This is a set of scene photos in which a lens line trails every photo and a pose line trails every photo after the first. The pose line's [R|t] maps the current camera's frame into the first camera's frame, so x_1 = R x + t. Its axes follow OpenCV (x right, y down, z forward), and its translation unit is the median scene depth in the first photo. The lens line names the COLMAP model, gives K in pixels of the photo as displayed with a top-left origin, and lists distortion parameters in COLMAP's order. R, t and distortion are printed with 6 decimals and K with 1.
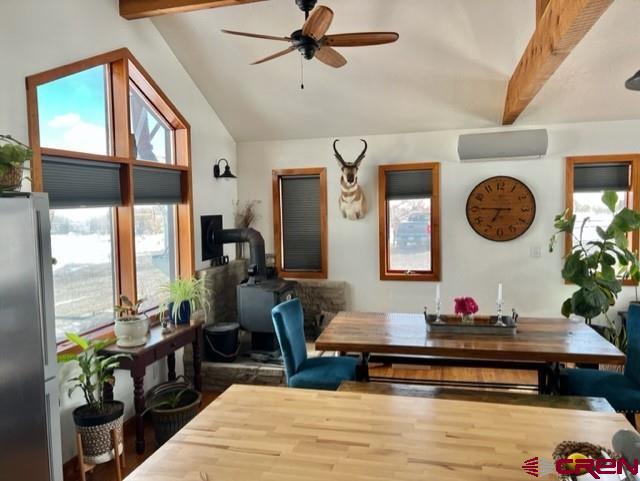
lens RADIAL K [[484.5, 0, 319.4], [0, 484.5, 239.7], [0, 0, 1]] dist [0.037912, -0.048435]
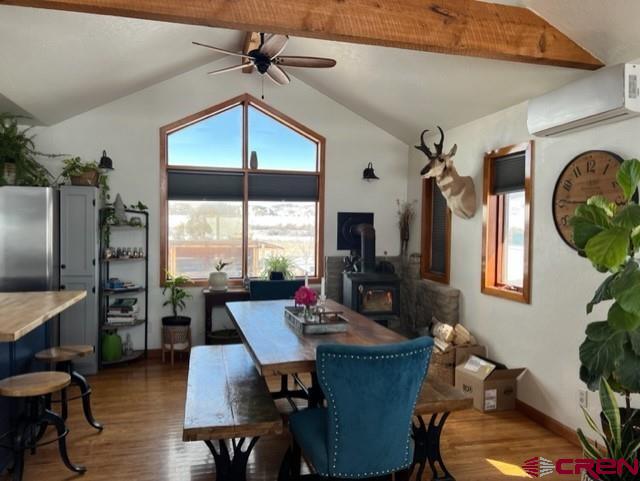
lens RADIAL K [[484.5, 0, 320.1], [0, 484.5, 244.0], [0, 0, 1]] dist [0.037912, -0.048435]
pose [[0.479600, 0.059355, -0.875478, 0.758066], [-0.084543, 0.996194, 0.021226, 0.006780], [0.873405, 0.063835, 0.482792, 0.387349]]
